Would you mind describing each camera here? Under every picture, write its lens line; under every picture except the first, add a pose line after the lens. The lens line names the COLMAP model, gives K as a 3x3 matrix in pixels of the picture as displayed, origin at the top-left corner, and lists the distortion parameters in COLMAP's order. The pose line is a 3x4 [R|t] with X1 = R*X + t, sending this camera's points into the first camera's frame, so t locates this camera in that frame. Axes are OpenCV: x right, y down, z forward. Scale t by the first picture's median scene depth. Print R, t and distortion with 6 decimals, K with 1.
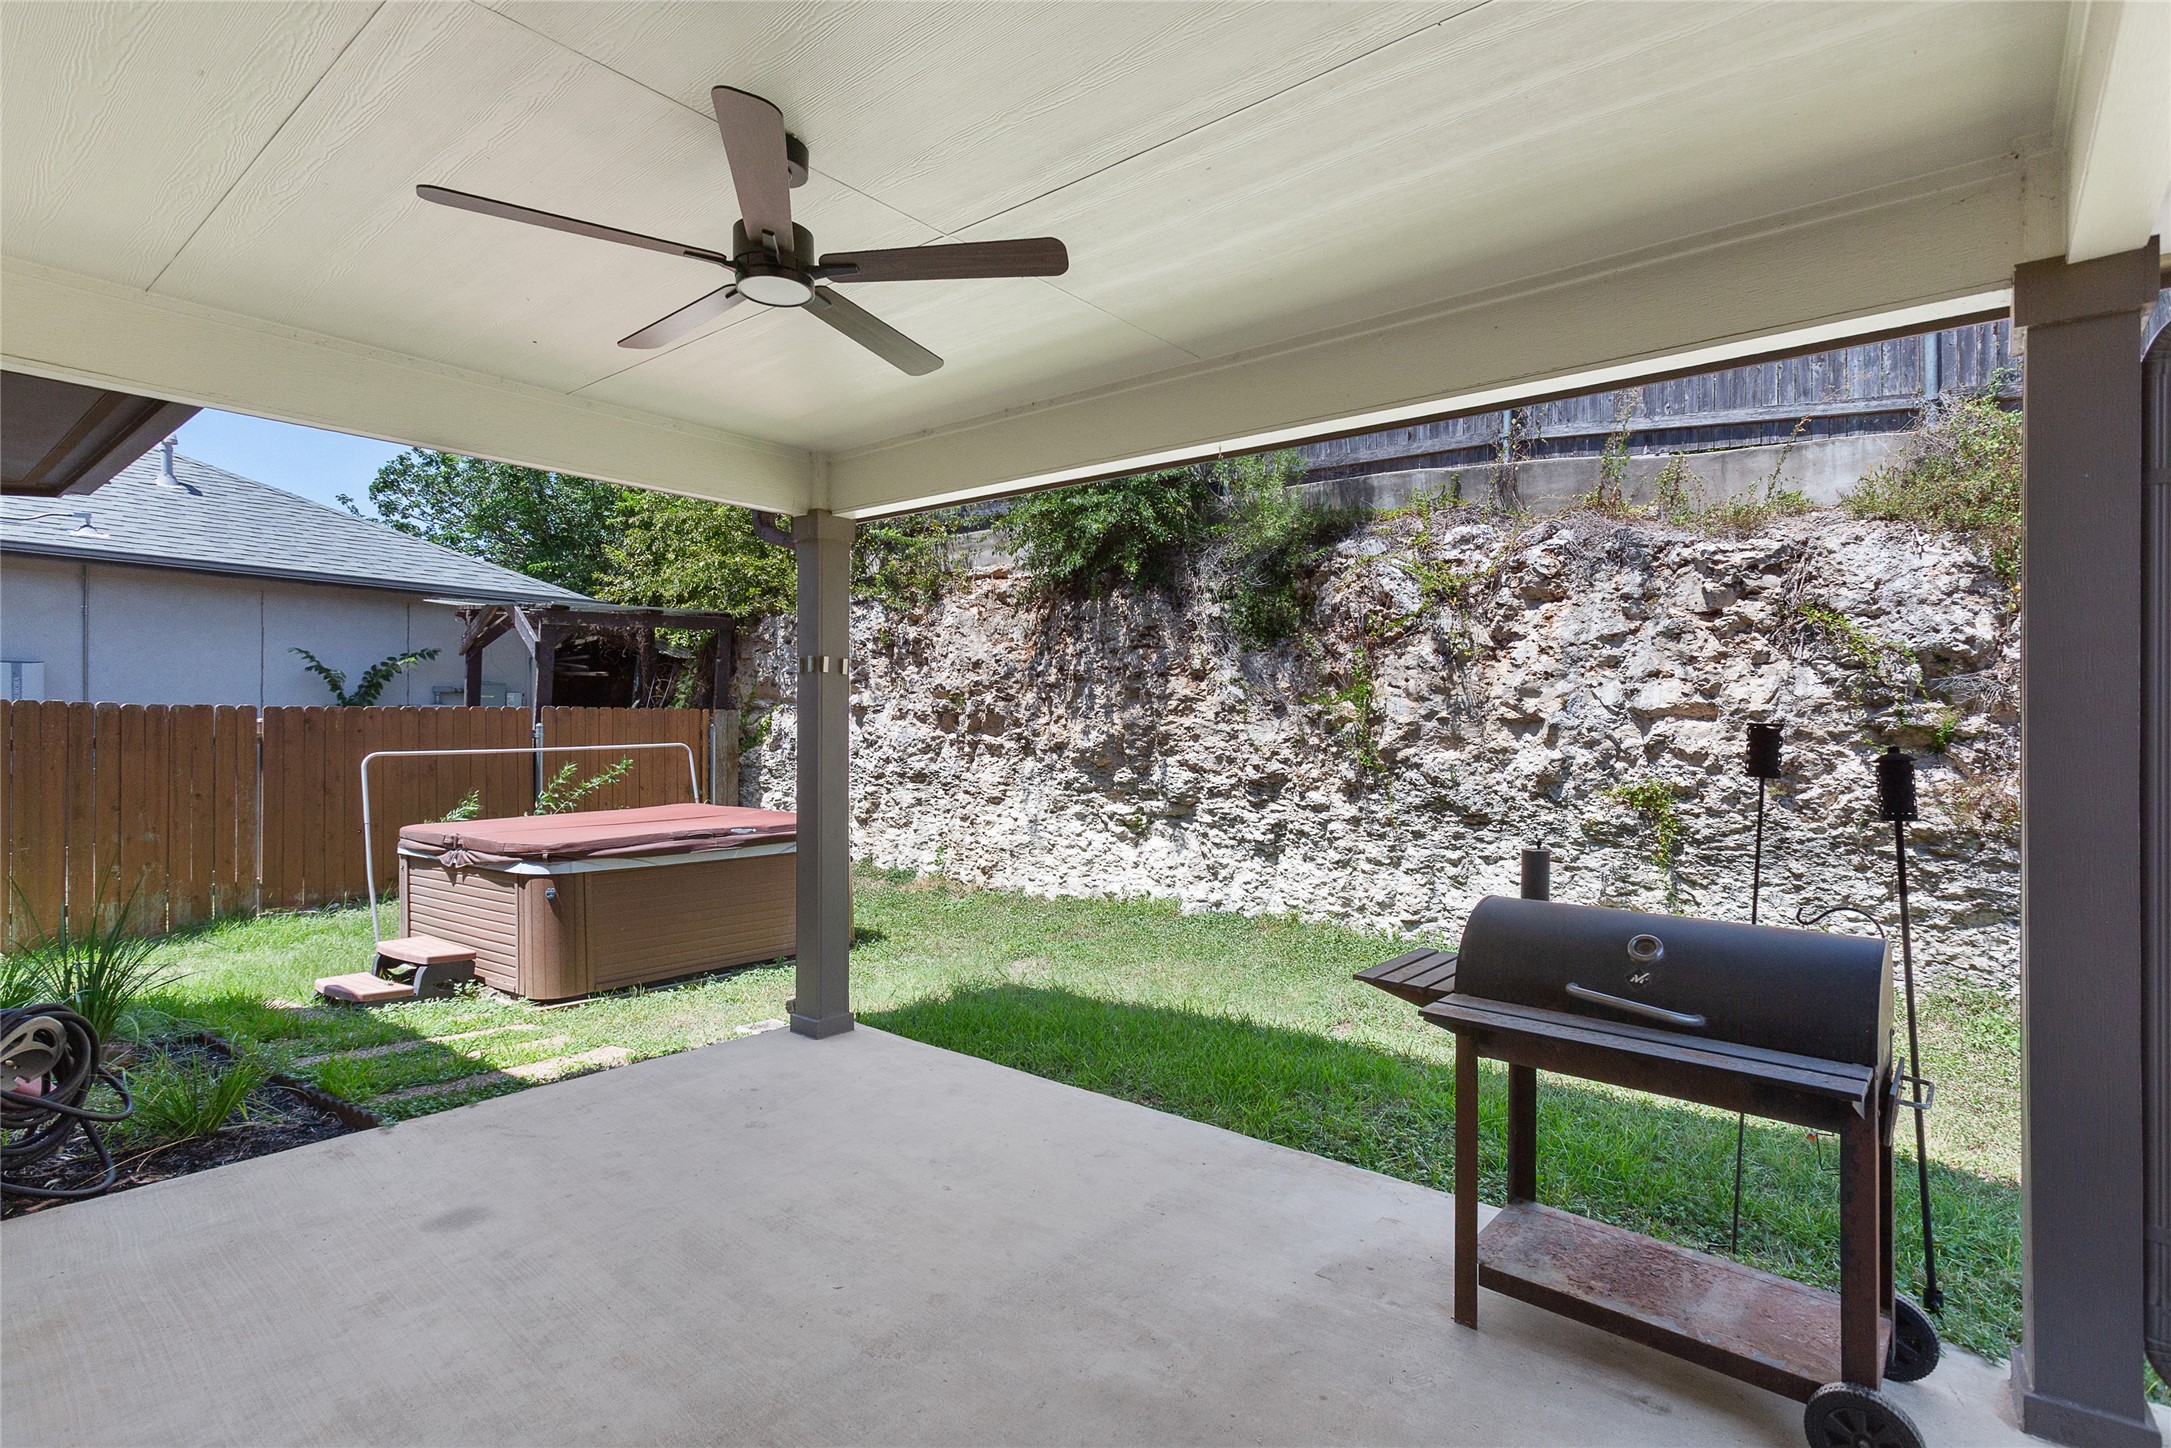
lens RADIAL K [[1001.6, 0, 1093.9], [0, 1001.6, 724.7], [0, 0, 1]] dist [-0.007253, 0.001706]
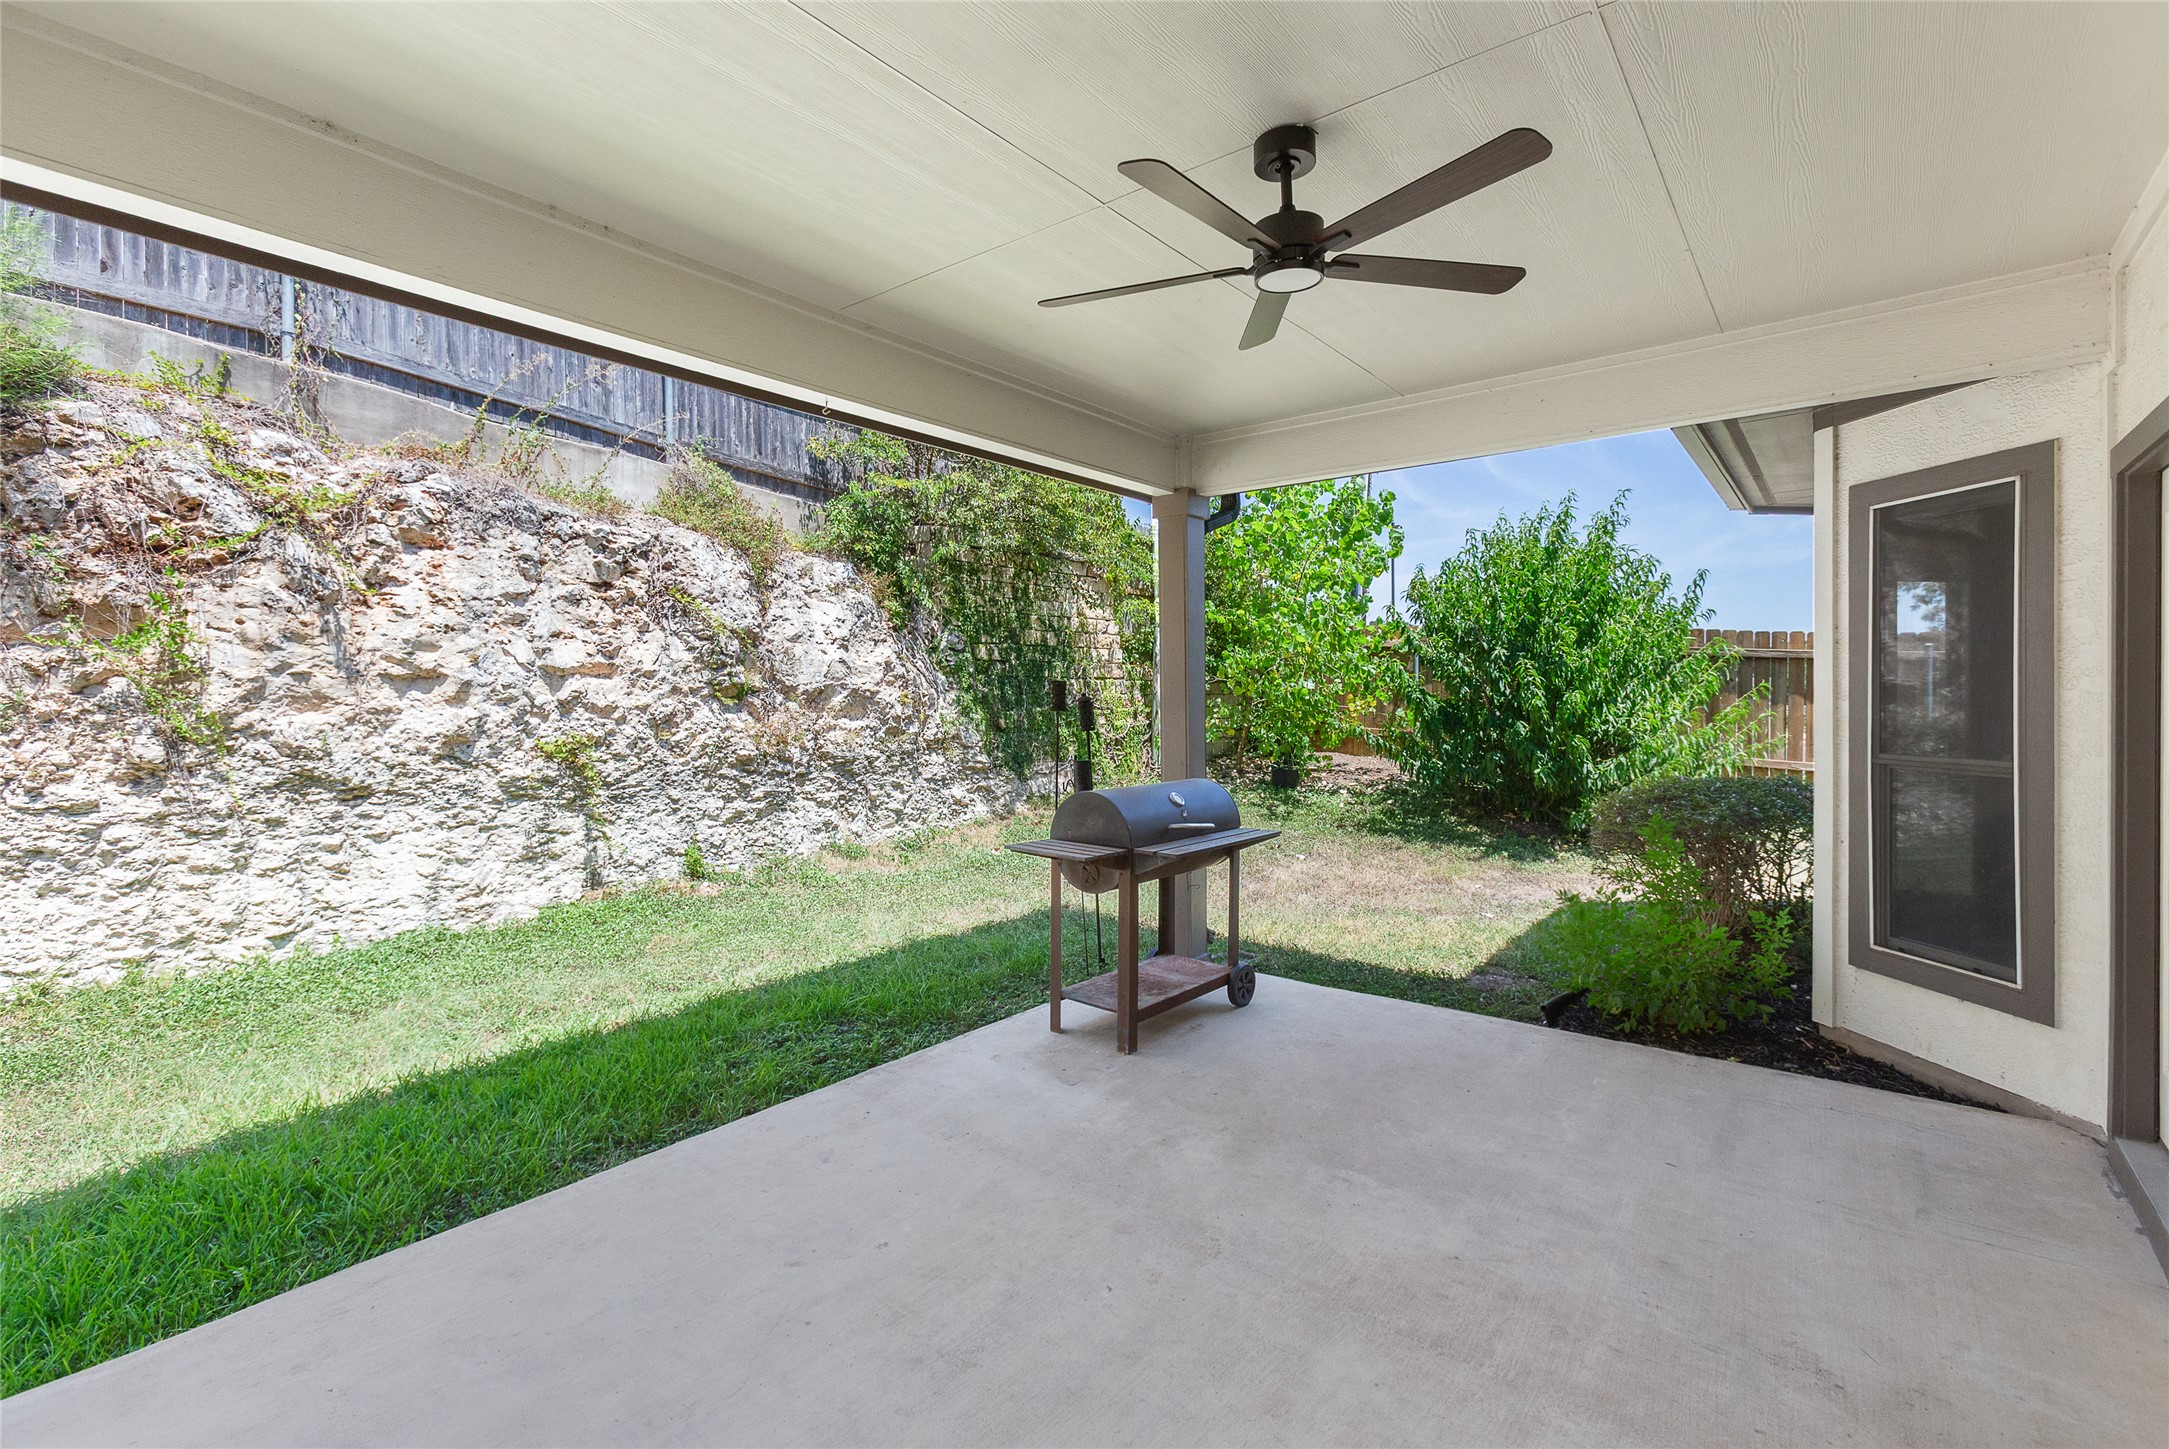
lens RADIAL K [[1000.7, 0, 1059.2], [0, 1000.7, 686.0], [0, 0, 1]] dist [-0.007253, 0.001706]
pose [[0.014113, -0.001932, 0.999899, -0.492080], [-0.002758, 0.999994, 0.001971, 0.000956], [-0.999897, -0.002785, 0.014108, 0.430921]]
